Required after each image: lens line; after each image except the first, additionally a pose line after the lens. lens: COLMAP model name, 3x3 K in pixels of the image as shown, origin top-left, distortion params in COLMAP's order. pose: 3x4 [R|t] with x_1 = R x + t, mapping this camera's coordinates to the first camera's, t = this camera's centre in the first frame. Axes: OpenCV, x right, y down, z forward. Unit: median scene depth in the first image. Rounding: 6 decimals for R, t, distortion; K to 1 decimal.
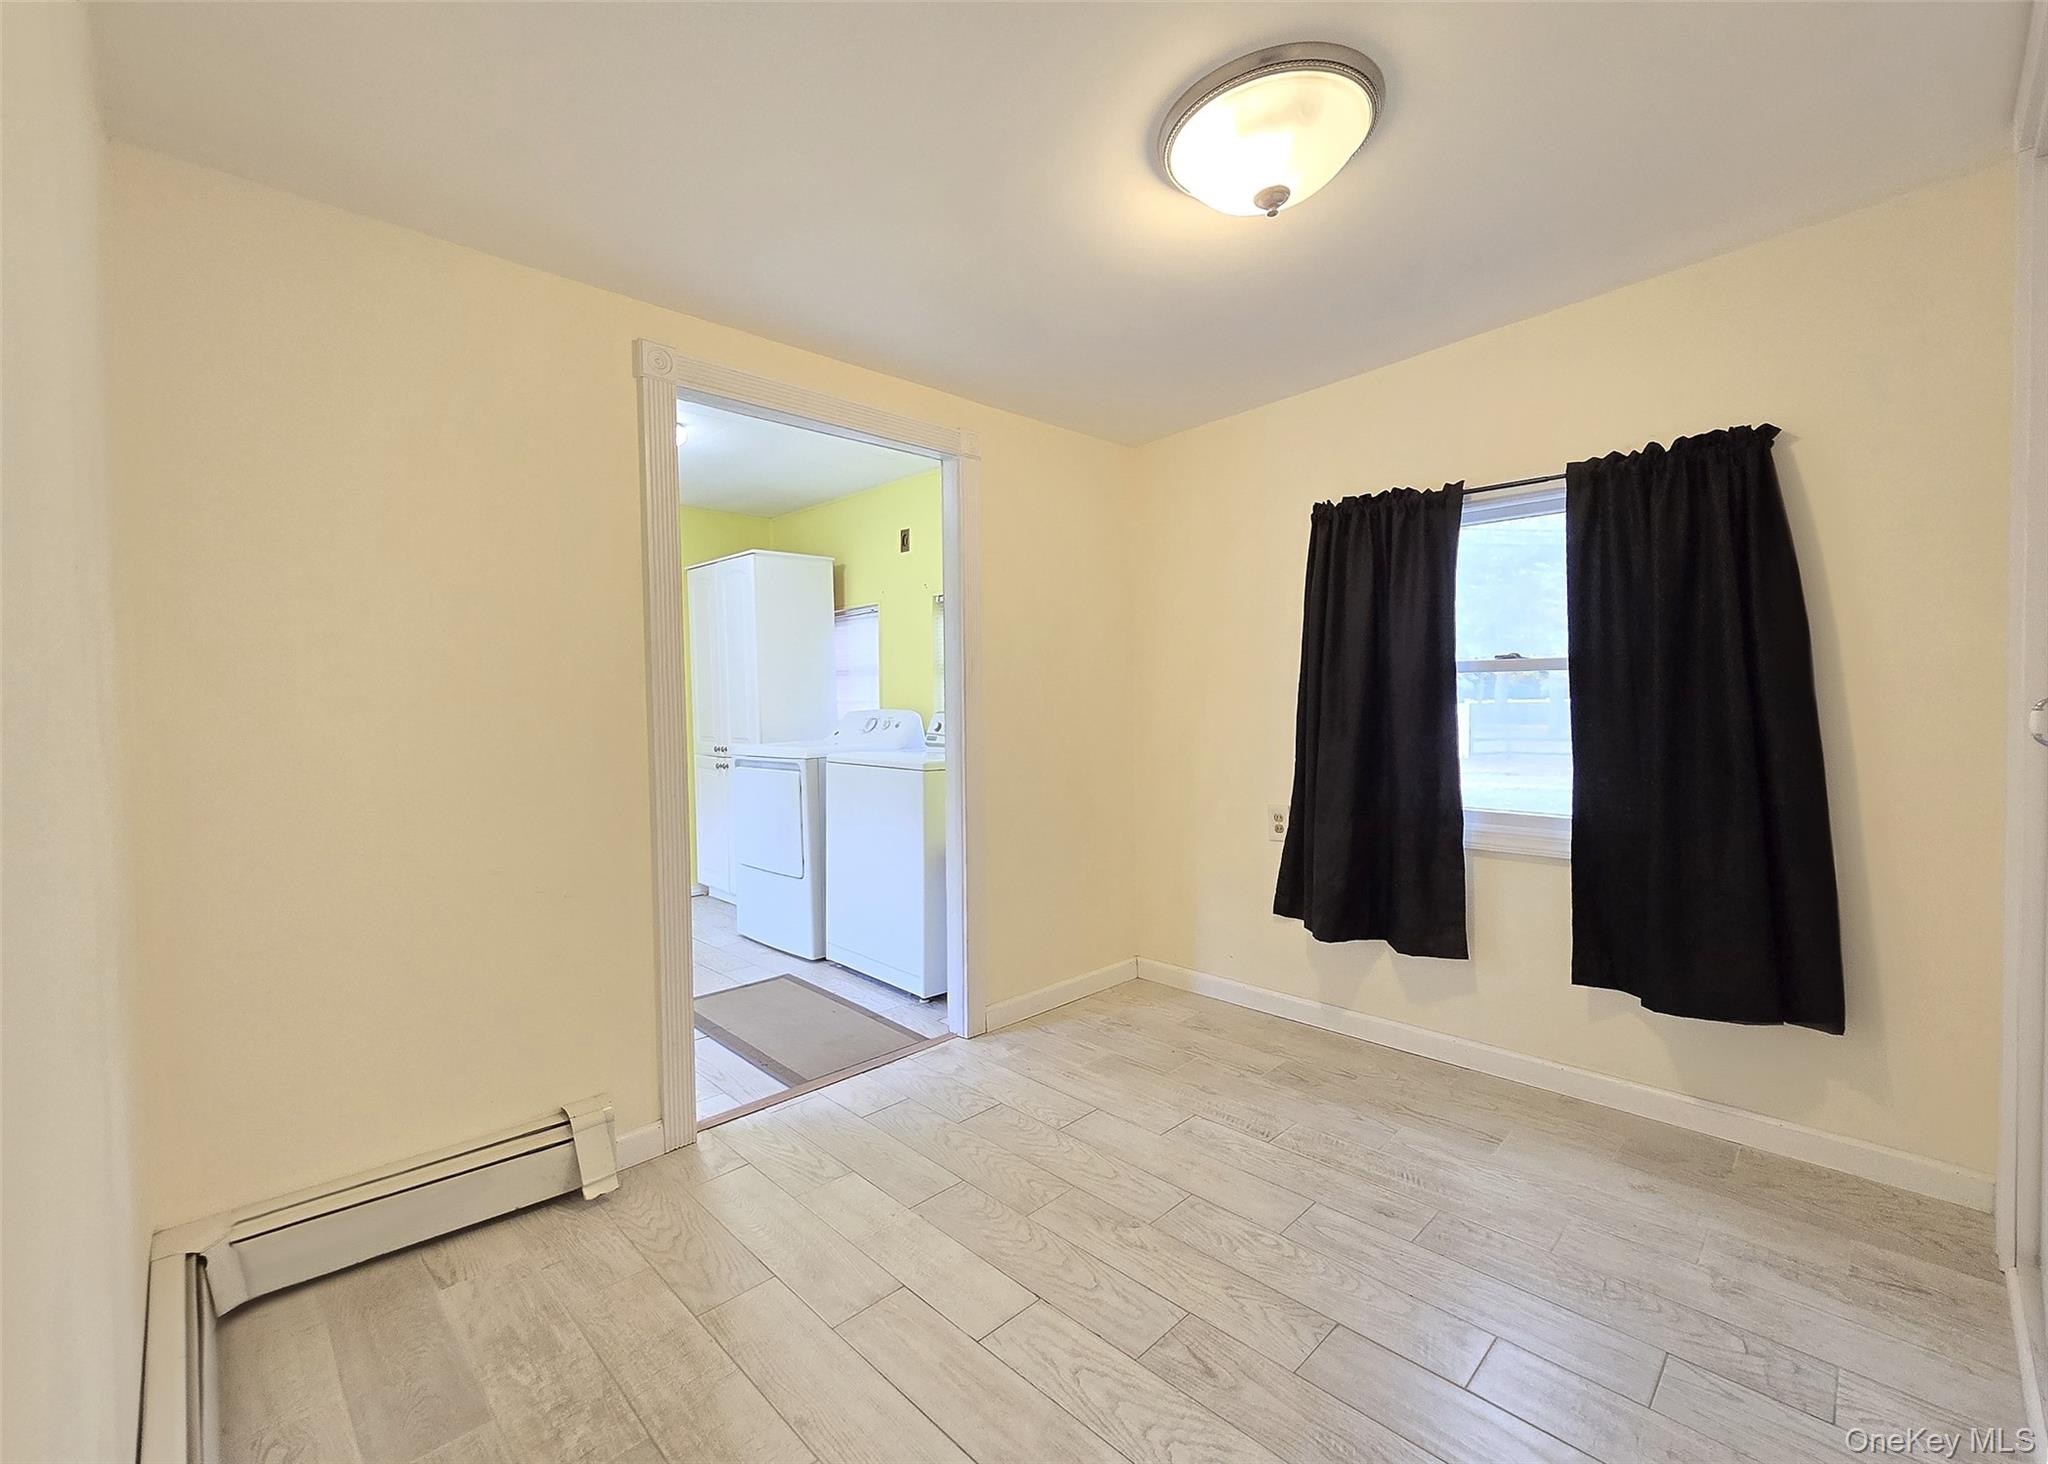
lens RADIAL K [[841.7, 0, 1022.5], [0, 841.7, 725.3], [0, 0, 1]] dist [-0.001977, 0.000250]
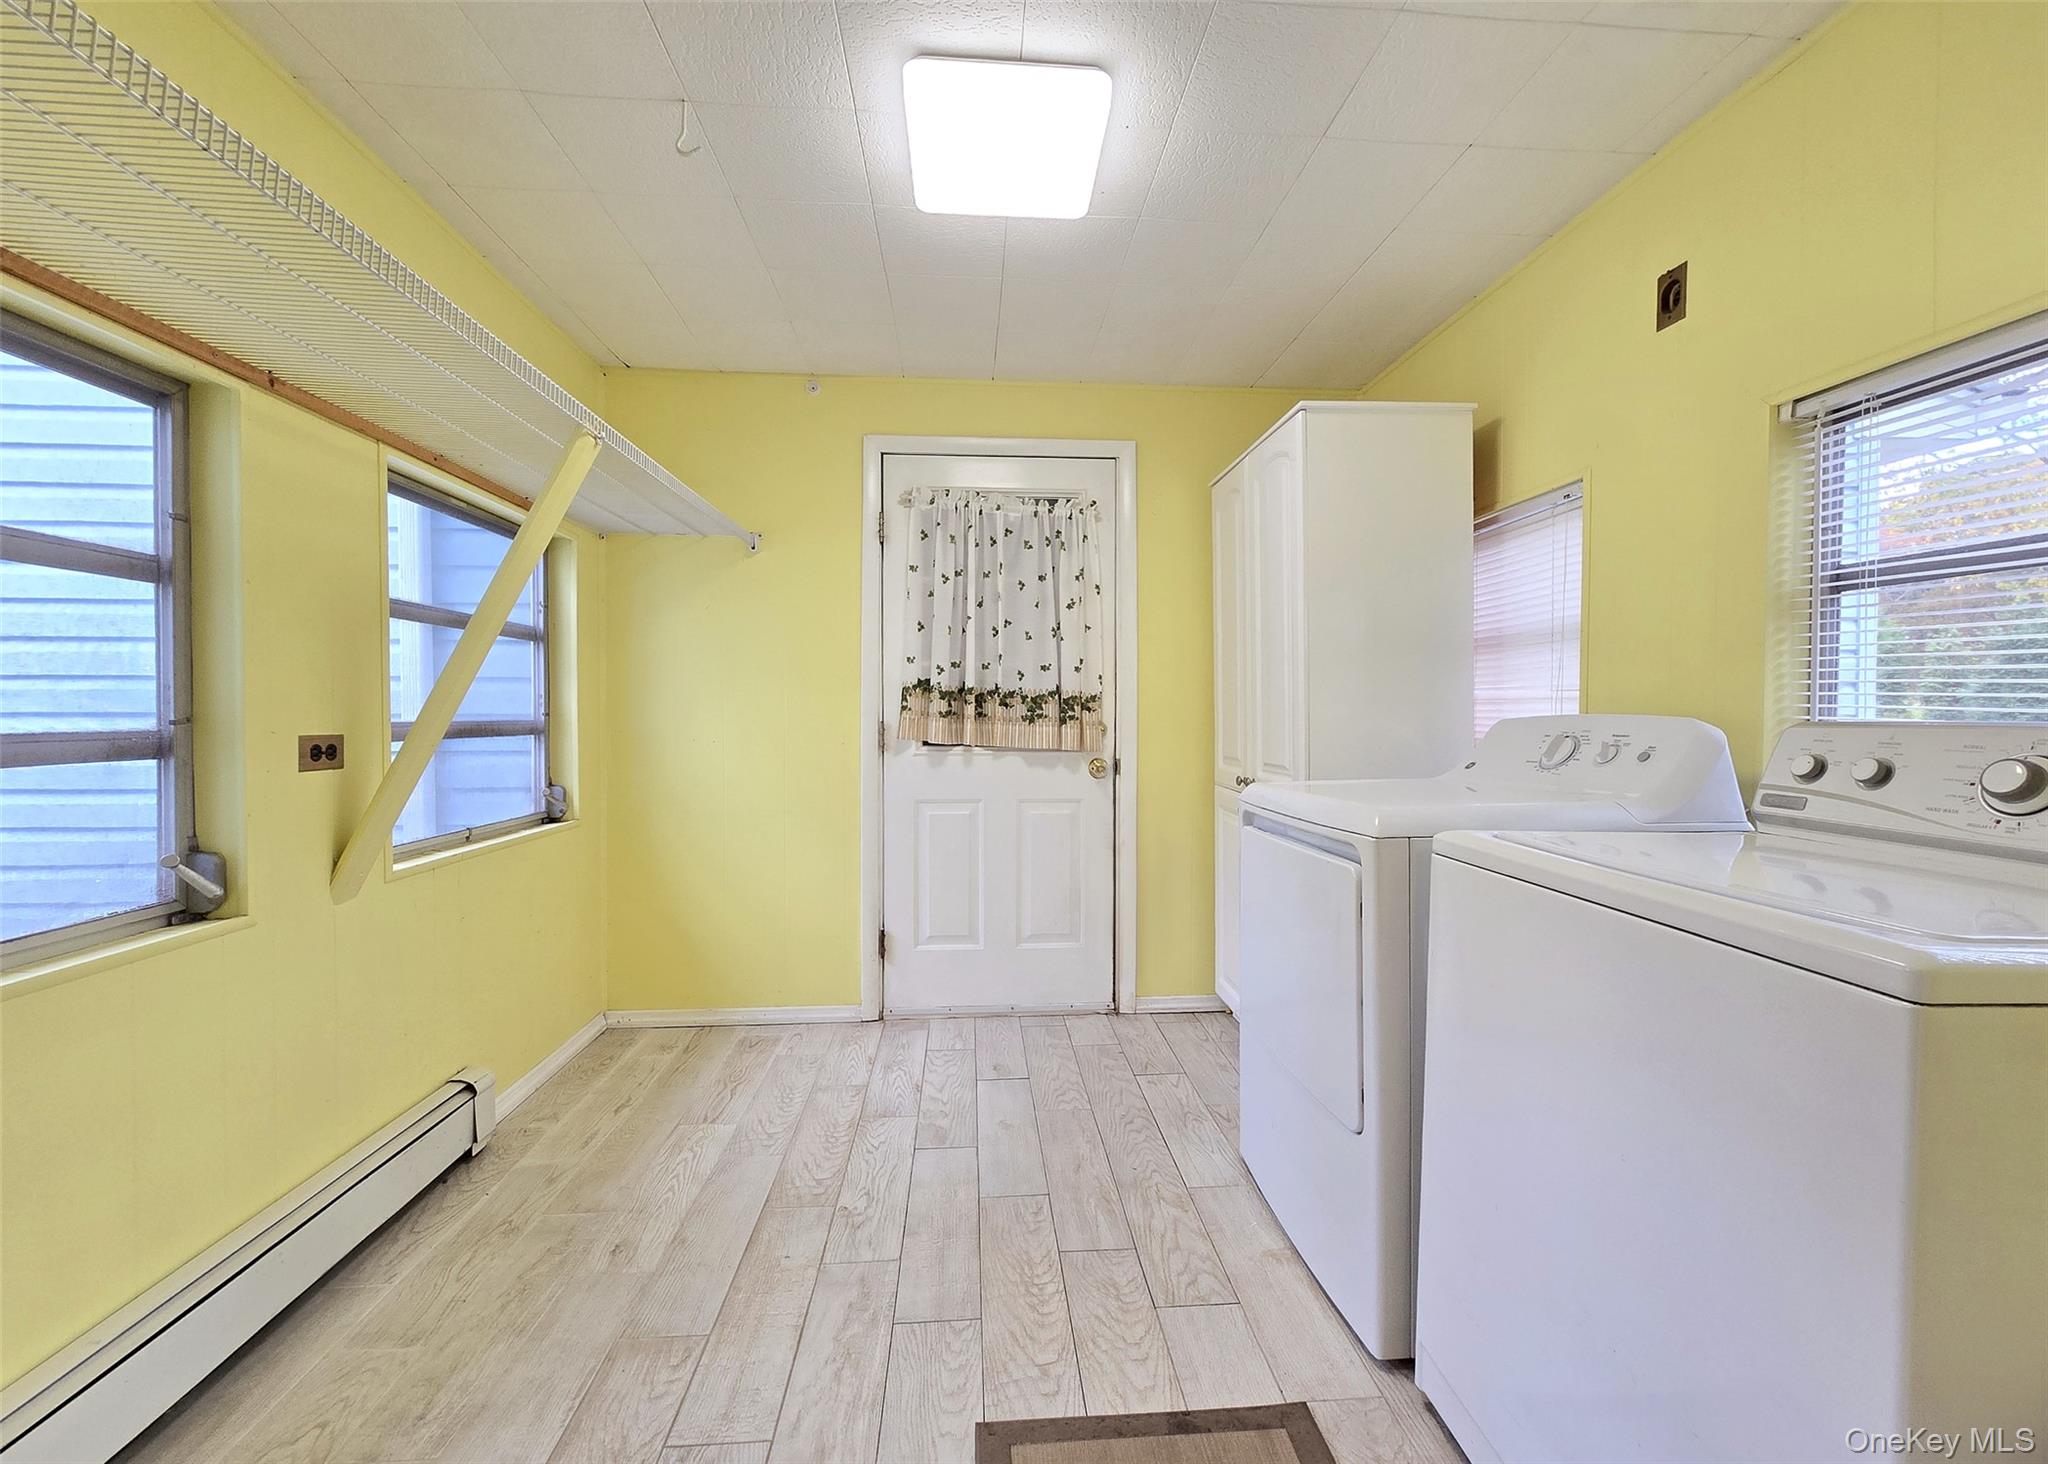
lens RADIAL K [[841.7, 0, 1020.4], [0, 841.7, 732.1], [0, 0, 1]] dist [-0.001977, 0.000250]
pose [[0.752436, 0.023968, -0.658229, -0.108070], [-0.026427, 0.999632, 0.006191, -0.005430], [0.658135, 0.012737, 0.752792, 0.511485]]
